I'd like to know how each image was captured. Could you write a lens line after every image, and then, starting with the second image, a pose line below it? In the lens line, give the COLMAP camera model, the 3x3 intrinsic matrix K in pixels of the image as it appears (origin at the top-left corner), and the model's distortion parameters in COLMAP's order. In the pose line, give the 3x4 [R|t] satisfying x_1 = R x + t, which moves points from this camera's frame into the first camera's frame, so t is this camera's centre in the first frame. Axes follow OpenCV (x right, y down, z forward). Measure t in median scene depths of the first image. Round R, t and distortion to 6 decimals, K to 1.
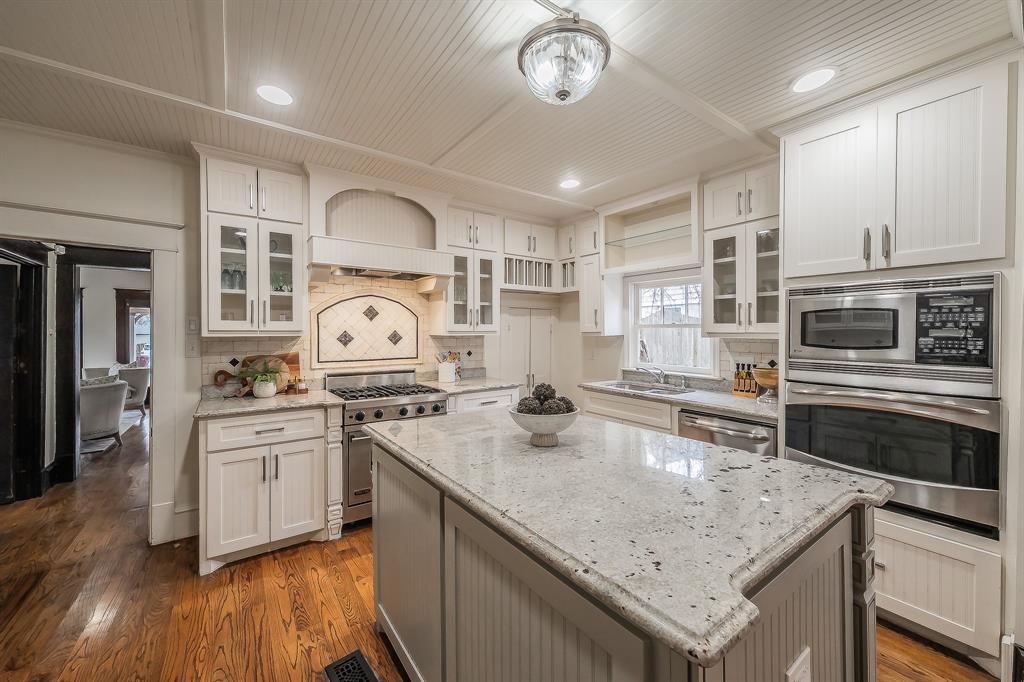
lens RADIAL K [[395.7, 0, 505.5], [0, 395.7, 337.1], [0, 0, 1]] dist [-0.001481, -0.000403]
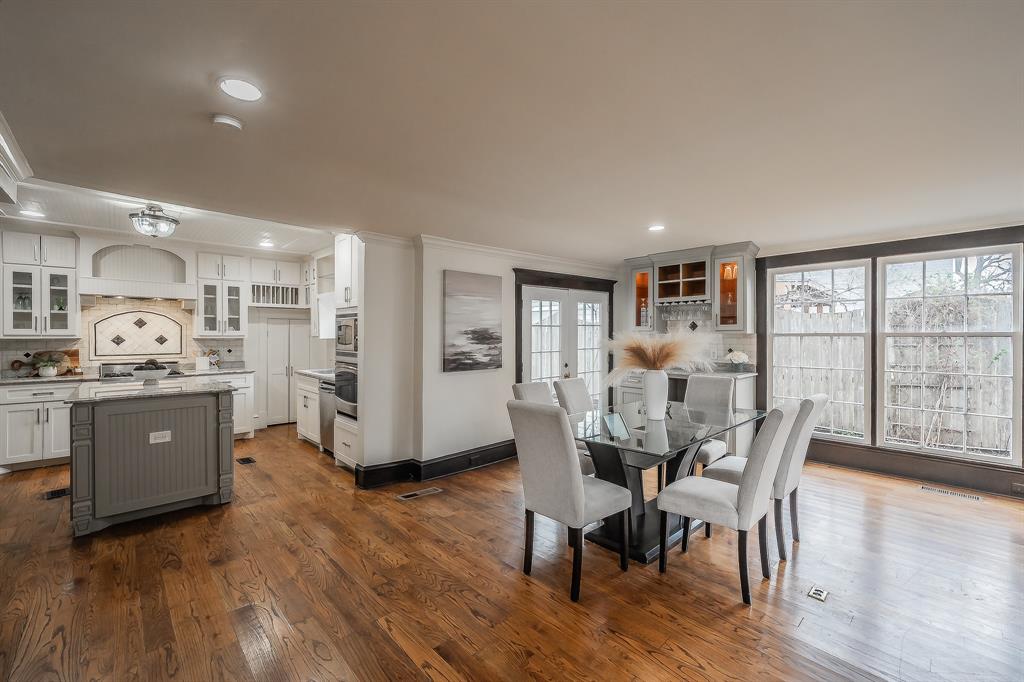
lens RADIAL K [[426.2, 0, 496.5], [0, 426.2, 337.6], [0, 0, 1]] dist [-0.001930, 0.000289]
pose [[0.992536, 0.001650, 0.121943, 0.918286], [-0.000549, 0.999959, -0.009066, 0.008647], [-0.121953, 0.008932, 0.992496, -0.867484]]
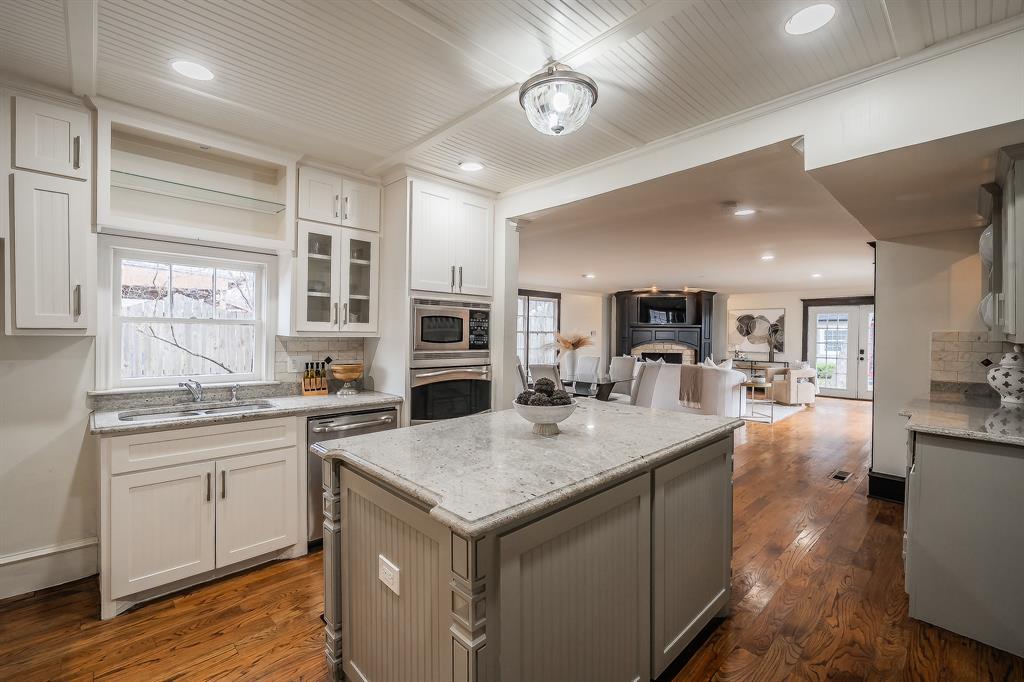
lens RADIAL K [[424.7, 0, 530.6], [0, 424.7, 336.6], [0, 0, 1]] dist [0.000571, 0.000061]
pose [[-0.156202, -0.006400, 0.987704, -0.552856], [0.006195, 0.999953, 0.007459, -0.002553], [-0.987706, 0.007284, -0.156155, 0.644564]]
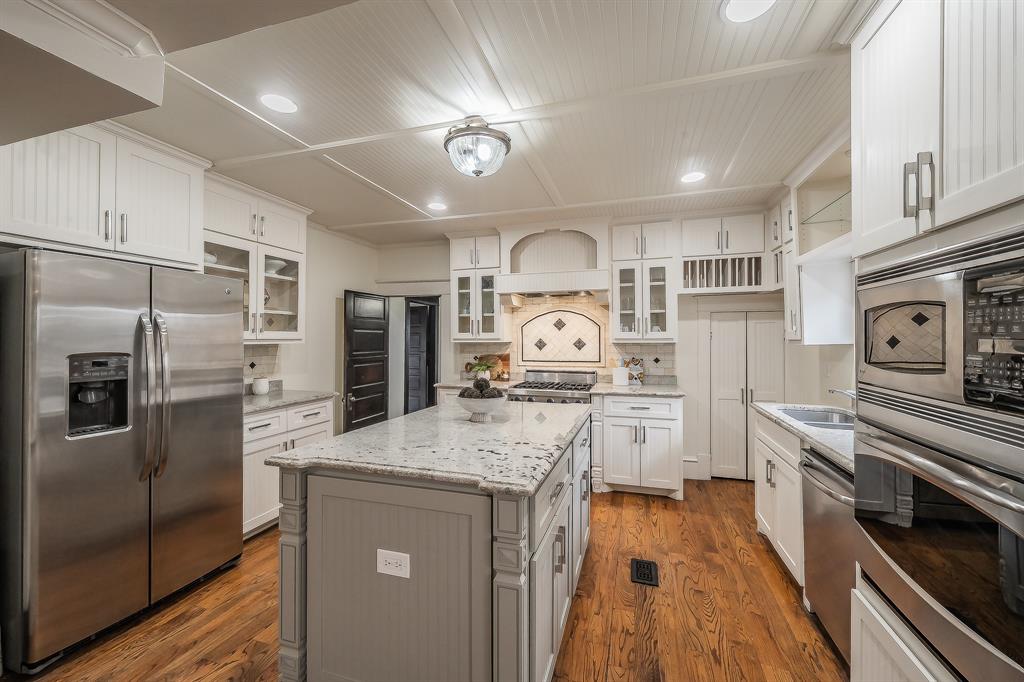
lens RADIAL K [[395.7, 0, 505.5], [0, 395.7, 337.1], [0, 0, 1]] dist [-0.001481, -0.000403]
pose [[0.603607, -0.002909, -0.797277, 0.652523], [-0.008983, 0.999905, -0.010449, -0.006245], [0.797231, 0.013470, 0.603524, 0.115235]]
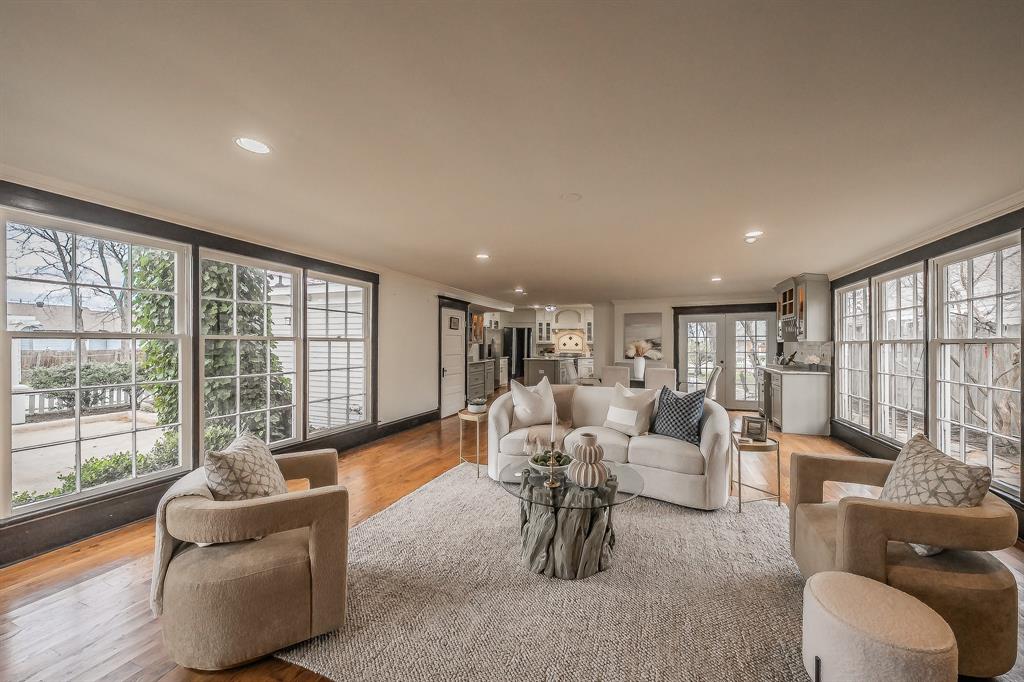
lens RADIAL K [[357.6, 0, 543.8], [0, 357.6, 343.0], [0, 0, 1]] dist [-0.000391, -0.000052]
pose [[0.586636, 0.003540, -0.809843, 2.806023], [-0.017500, 0.999812, -0.008306, 0.025724], [0.809662, 0.019045, 0.586588, -1.546026]]
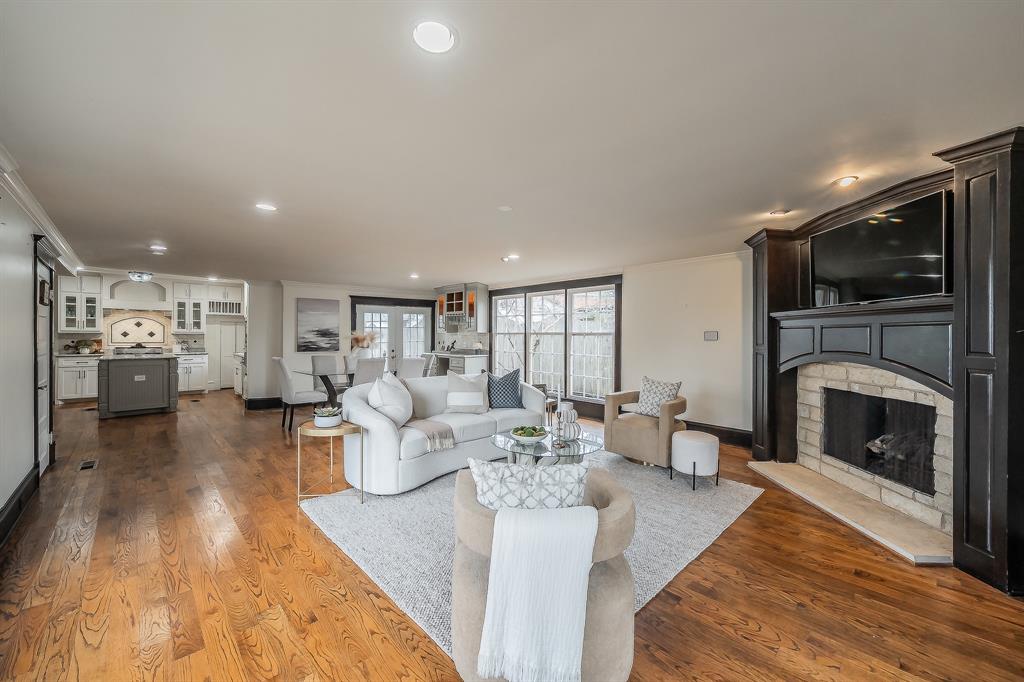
lens RADIAL K [[395.7, 0, 505.5], [0, 395.7, 337.1], [0, 0, 1]] dist [-0.001481, -0.000403]
pose [[0.989949, 0.008450, 0.141175, 1.898402], [-0.007156, 0.999928, -0.009668, 0.033711], [-0.141247, 0.008561, 0.989937, -2.142198]]
